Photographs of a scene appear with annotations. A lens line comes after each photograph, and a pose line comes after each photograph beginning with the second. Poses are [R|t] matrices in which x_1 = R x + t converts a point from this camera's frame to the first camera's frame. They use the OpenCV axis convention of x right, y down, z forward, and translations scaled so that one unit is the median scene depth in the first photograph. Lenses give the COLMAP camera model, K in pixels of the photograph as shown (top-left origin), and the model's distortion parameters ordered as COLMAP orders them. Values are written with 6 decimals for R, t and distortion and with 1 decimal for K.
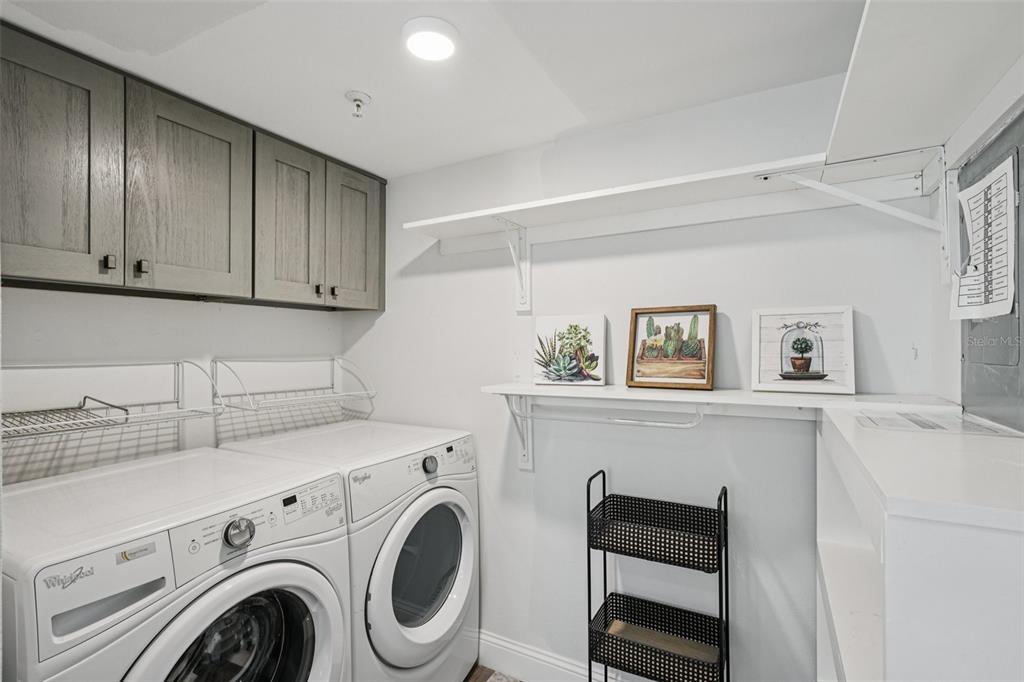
lens RADIAL K [[486.9, 0, 513.6], [0, 486.9, 340.6], [0, 0, 1]] dist [-0.000080, -0.000034]
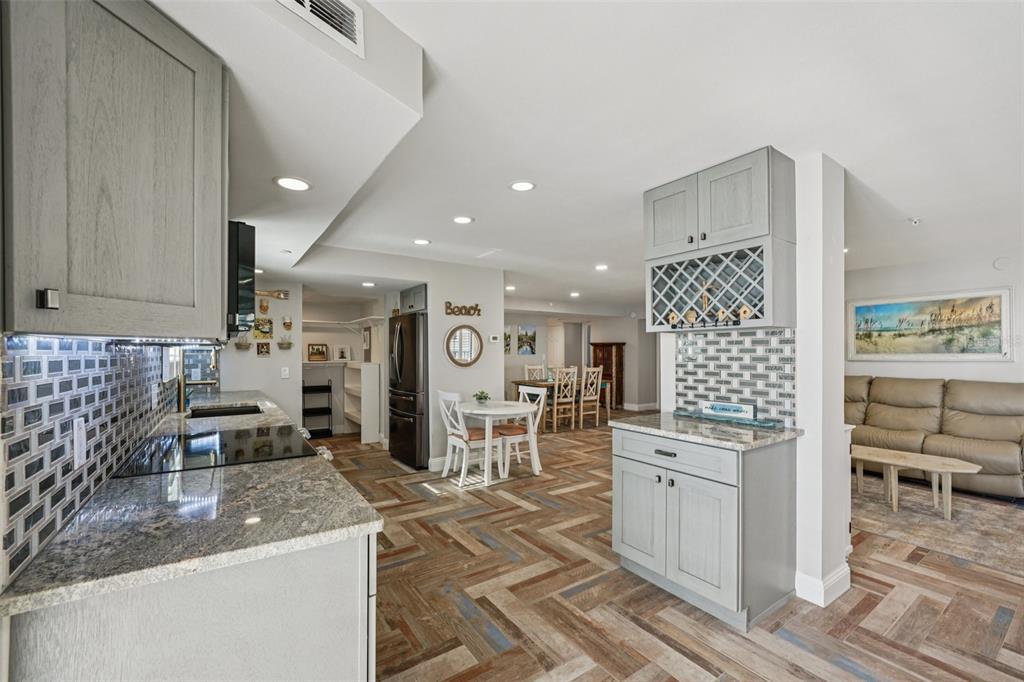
lens RADIAL K [[421.7, 0, 507.7], [0, 421.7, 352.0], [0, 0, 1]] dist [-0.007865, 0.000651]
pose [[0.461324, 0.008858, 0.887187, -2.351871], [-0.005422, 0.999960, -0.007165, 0.026045], [-0.887215, -0.001504, 0.461354, -2.437094]]
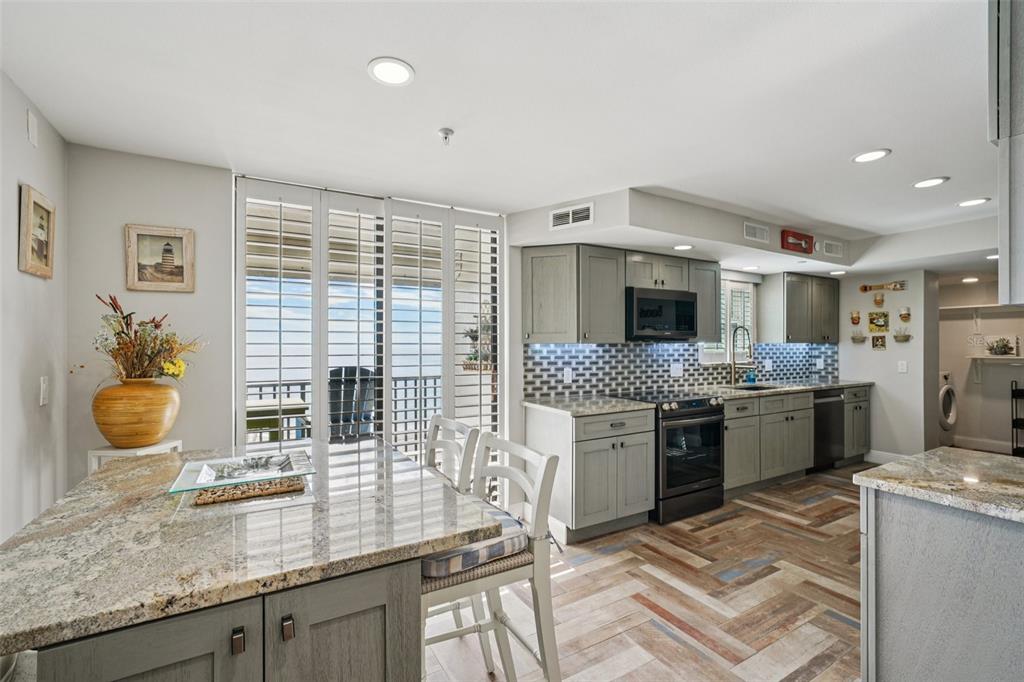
lens RADIAL K [[456.2, 0, 511.0], [0, 456.2, 344.4], [0, 0, 1]] dist [-0.007042, 0.002791]
pose [[0.853062, 0.003709, -0.521796, -1.182084], [-0.001302, 0.999987, 0.004980, -0.001035], [0.521808, -0.003569, 0.853056, -3.594622]]
